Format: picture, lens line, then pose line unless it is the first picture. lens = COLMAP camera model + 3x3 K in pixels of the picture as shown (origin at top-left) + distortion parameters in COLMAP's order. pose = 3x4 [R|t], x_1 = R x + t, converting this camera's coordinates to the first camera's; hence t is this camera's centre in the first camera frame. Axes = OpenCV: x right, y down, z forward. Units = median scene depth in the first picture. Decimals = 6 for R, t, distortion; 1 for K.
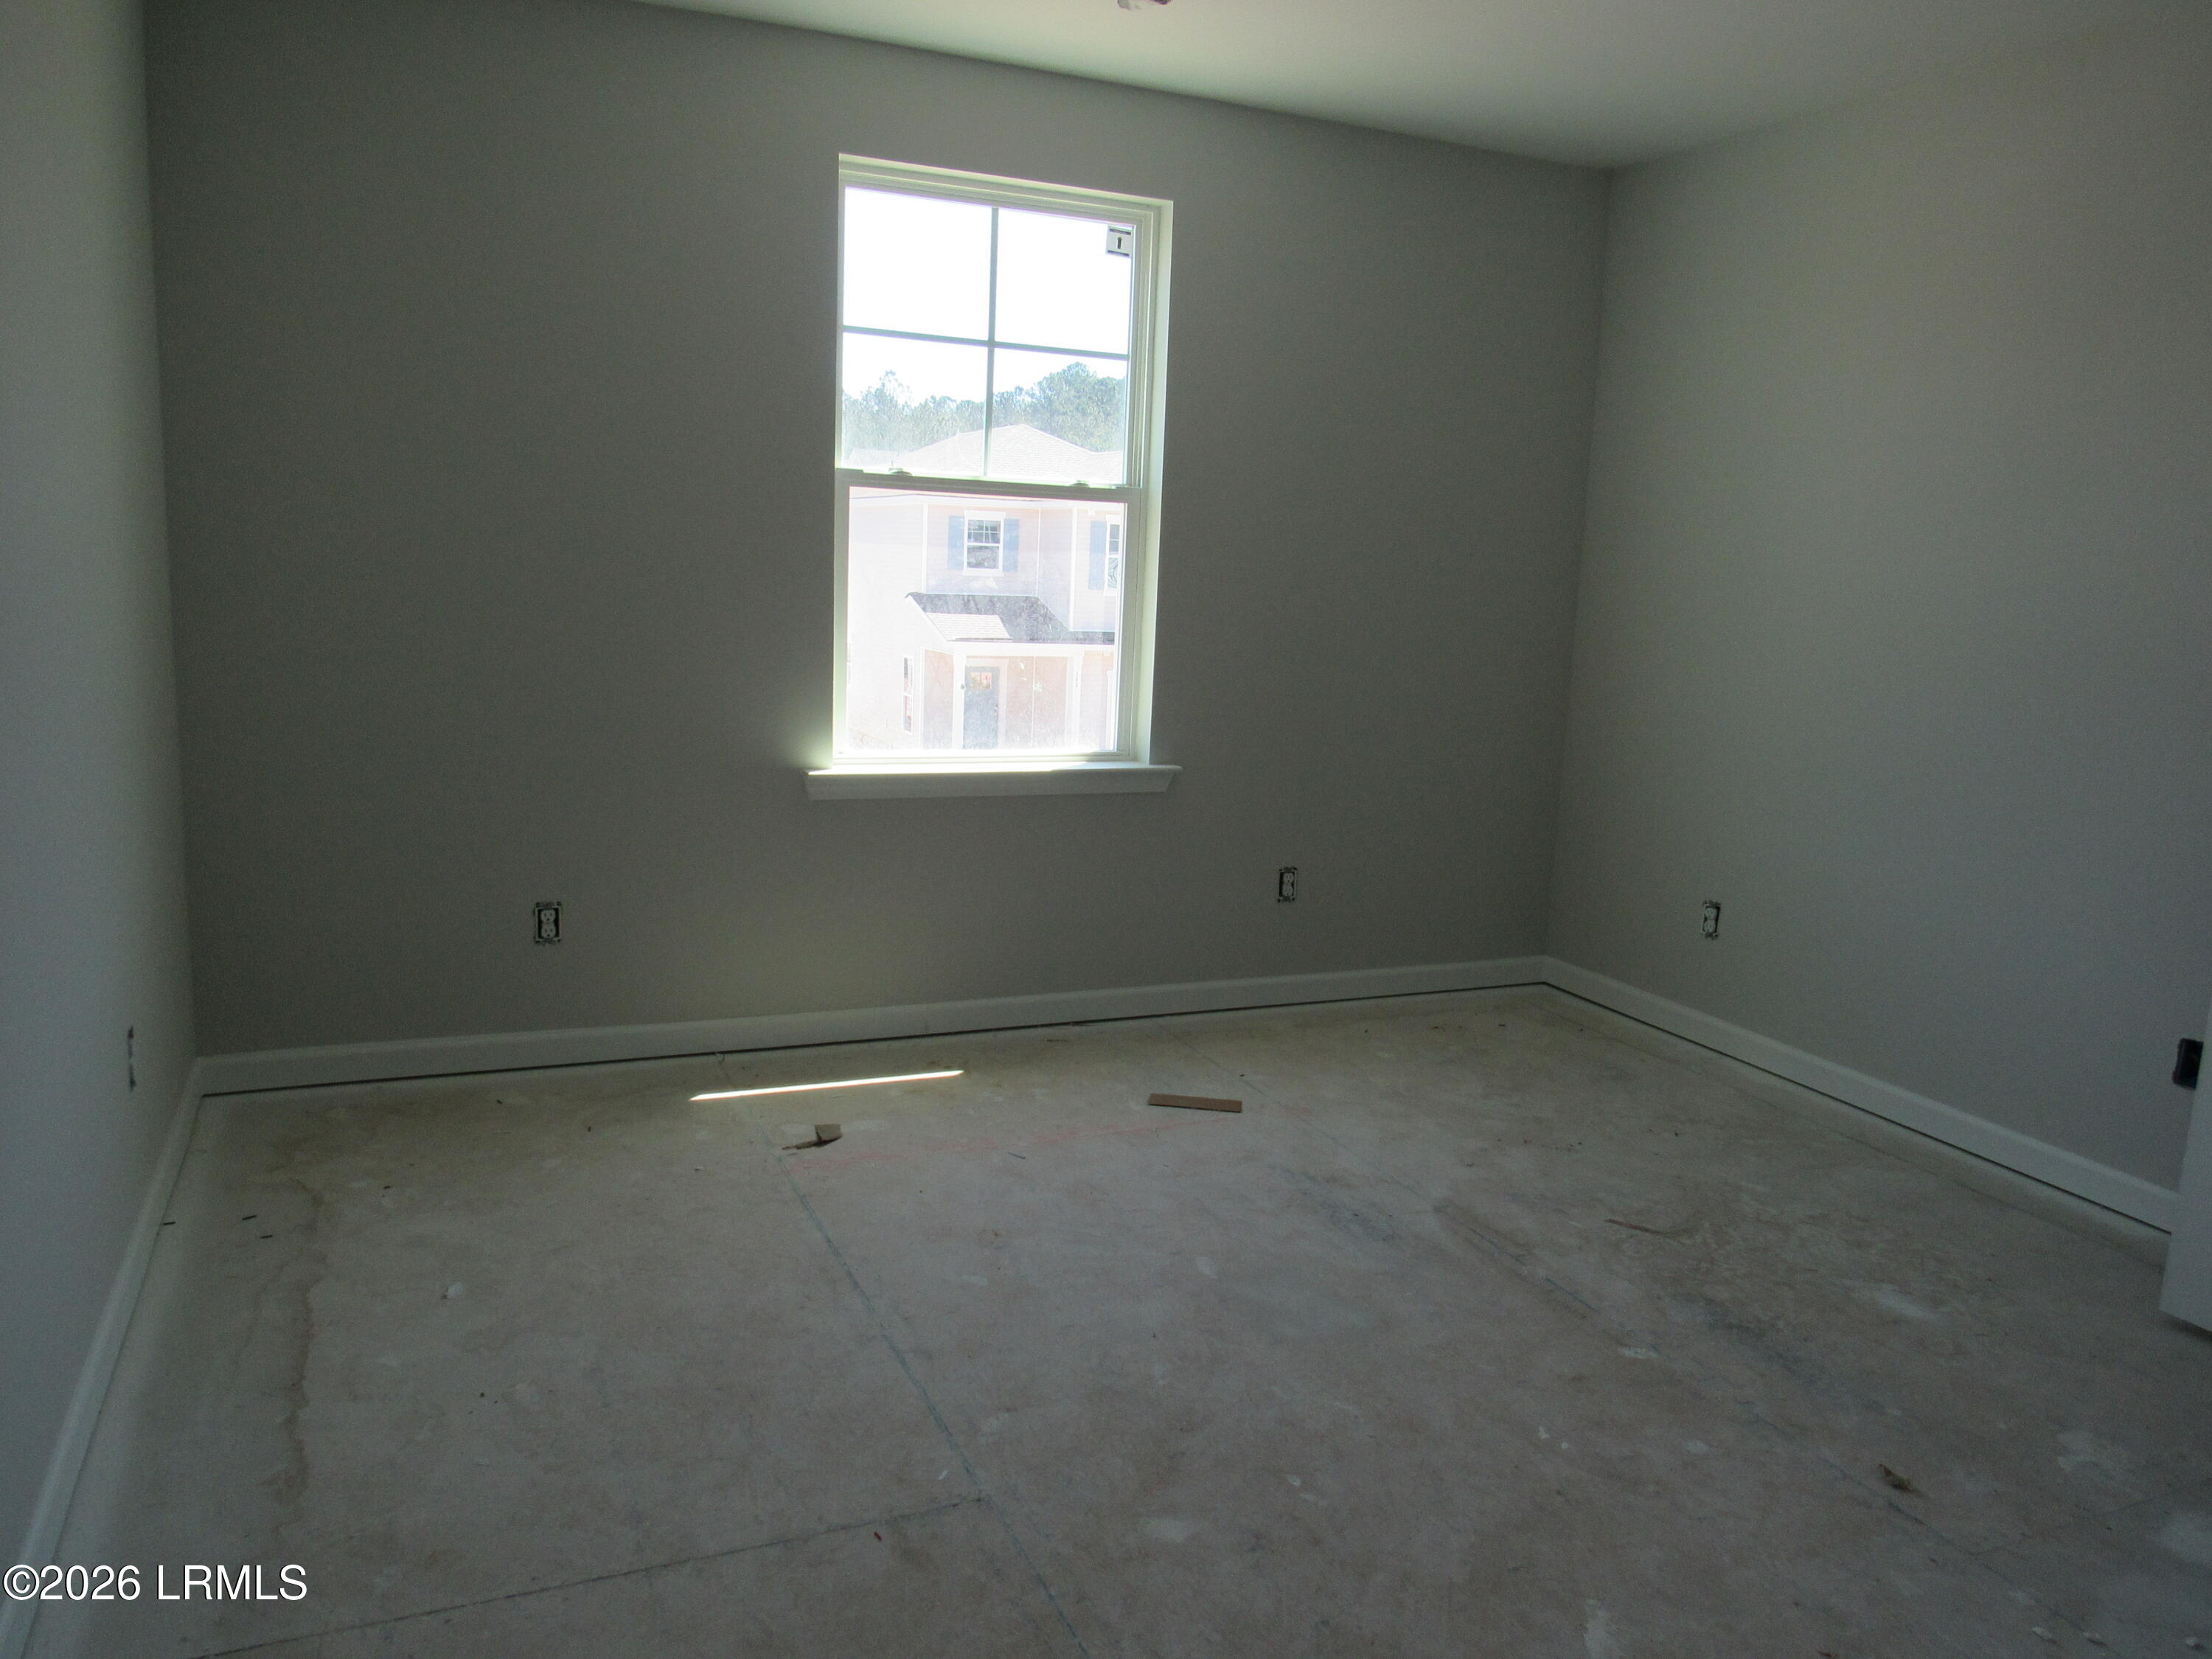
lens RADIAL K [[1486.2, 0, 1106.0], [0, 1486.2, 829.5], [0, 0, 1]] dist [-0.002727, 0.000057]
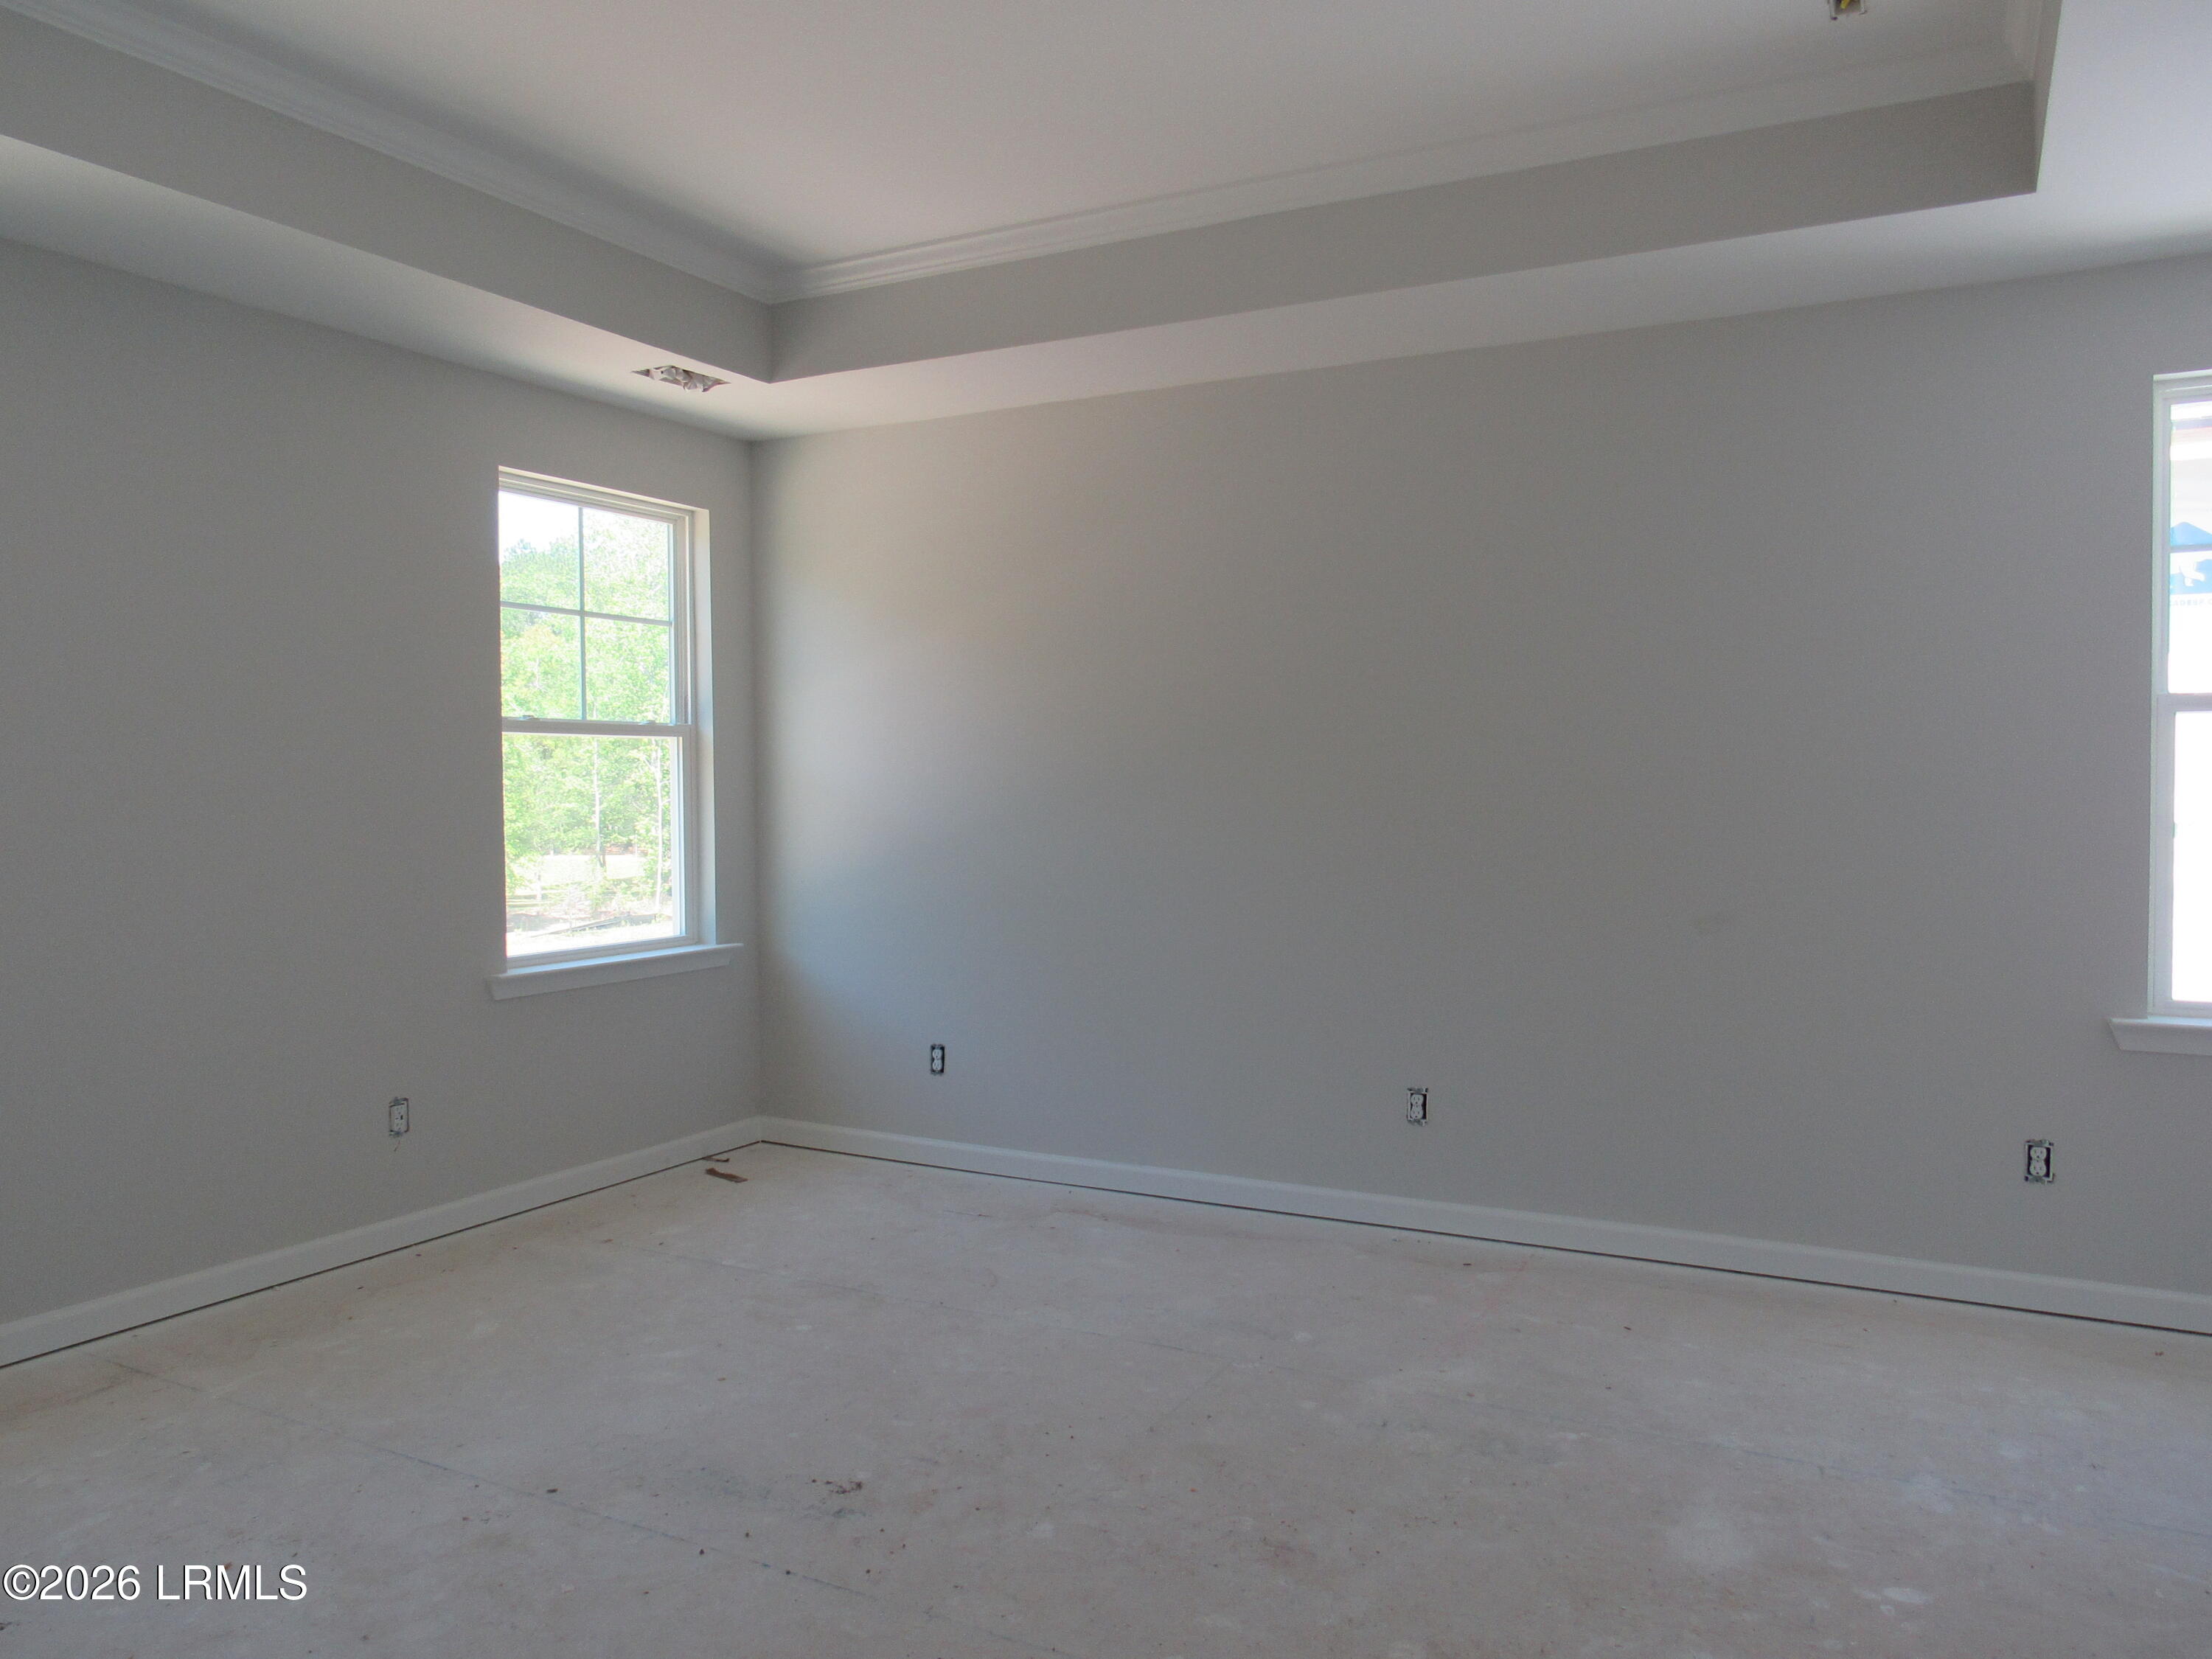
lens RADIAL K [[1570.2, 0, 1106.0], [0, 1570.2, 829.5], [0, 0, 1]] dist [-0.023104, 0.000906]
pose [[0.782839, -0.060923, 0.619235, -0.544296], [0.142745, 0.986237, -0.083428, 0.017576], [-0.605630, 0.153704, 0.780761, -0.236333]]
